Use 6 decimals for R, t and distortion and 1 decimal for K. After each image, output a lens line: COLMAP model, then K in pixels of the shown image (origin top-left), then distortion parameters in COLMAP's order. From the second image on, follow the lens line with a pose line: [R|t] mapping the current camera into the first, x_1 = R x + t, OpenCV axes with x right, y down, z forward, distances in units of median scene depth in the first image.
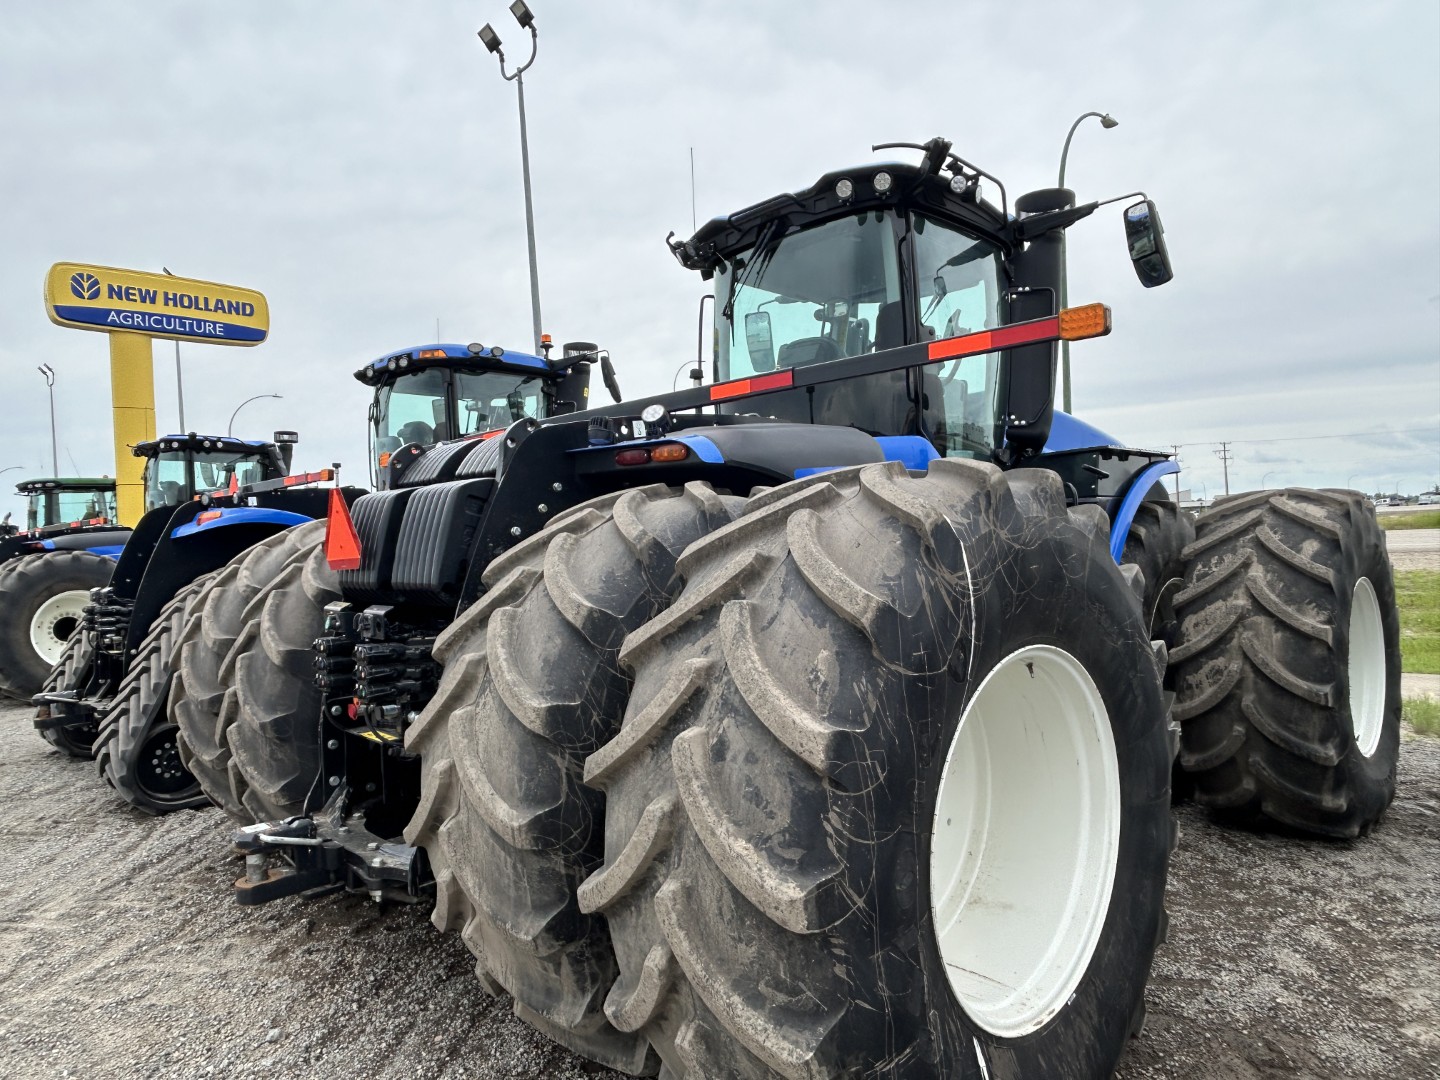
lens RADIAL K [[898.7, 0, 717.4], [0, 898.7, 552.8], [0, 0, 1]] dist [0.000029, -0.002583]
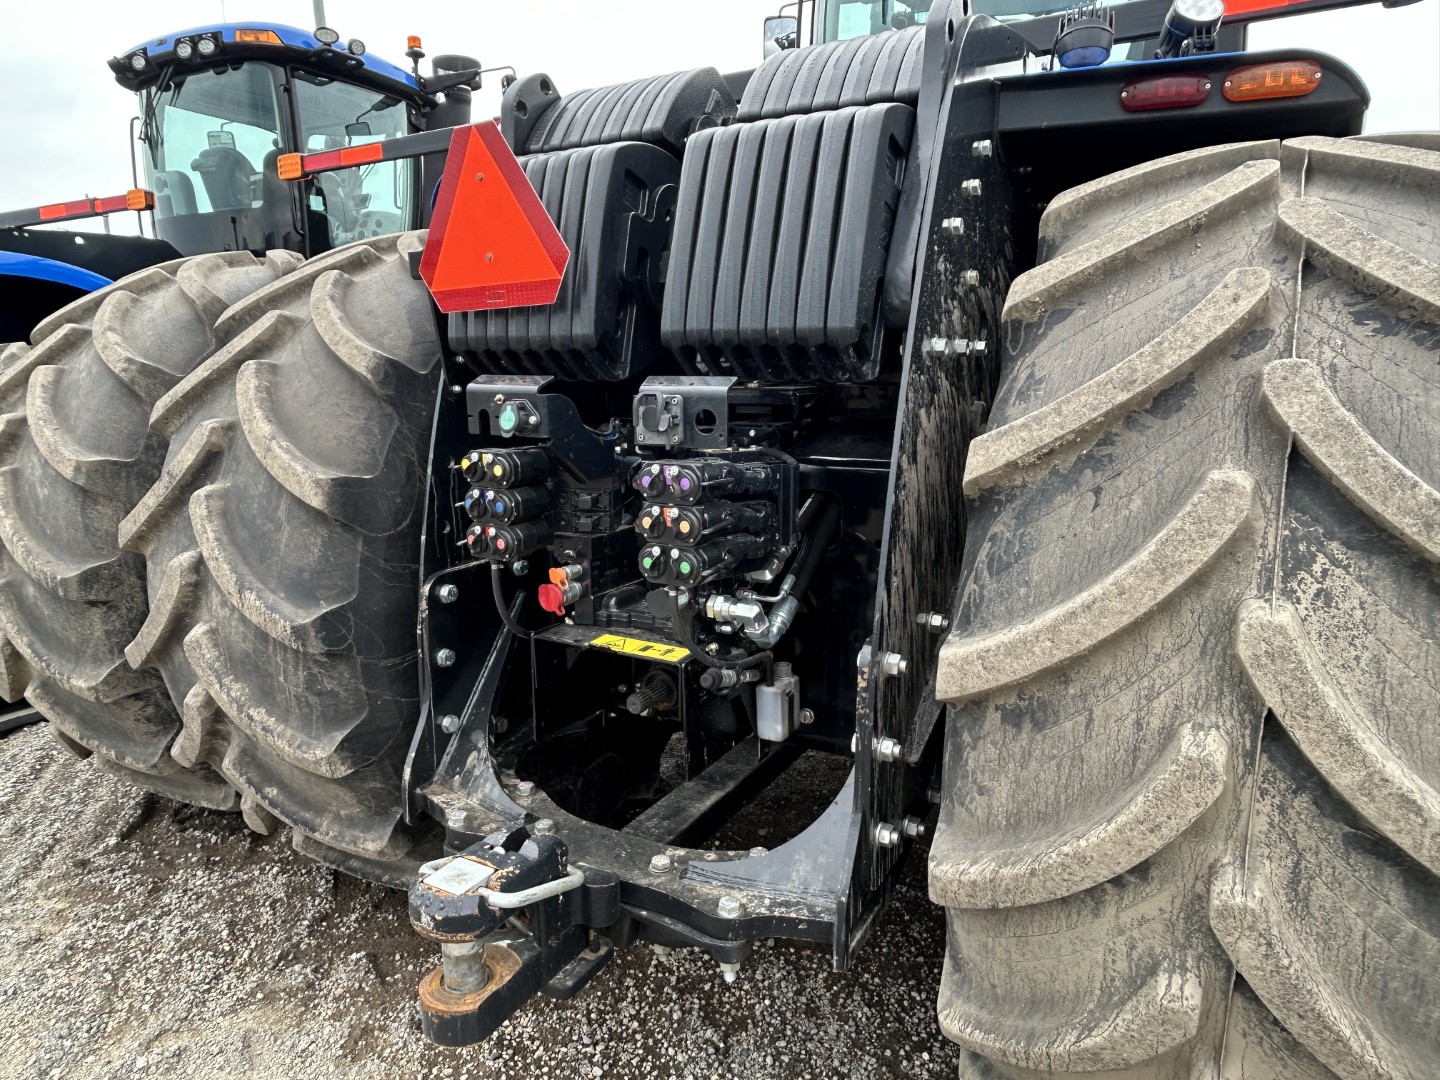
lens RADIAL K [[898.7, 0, 720.5], [0, 898.7, 527.2], [0, 0, 1]] dist [0.000029, -0.002583]
pose [[0.956132, -0.031123, 0.291279, -0.207660], [-0.016711, 0.986926, 0.160308, 0.025738], [-0.292460, -0.158143, 0.943111, 0.231564]]
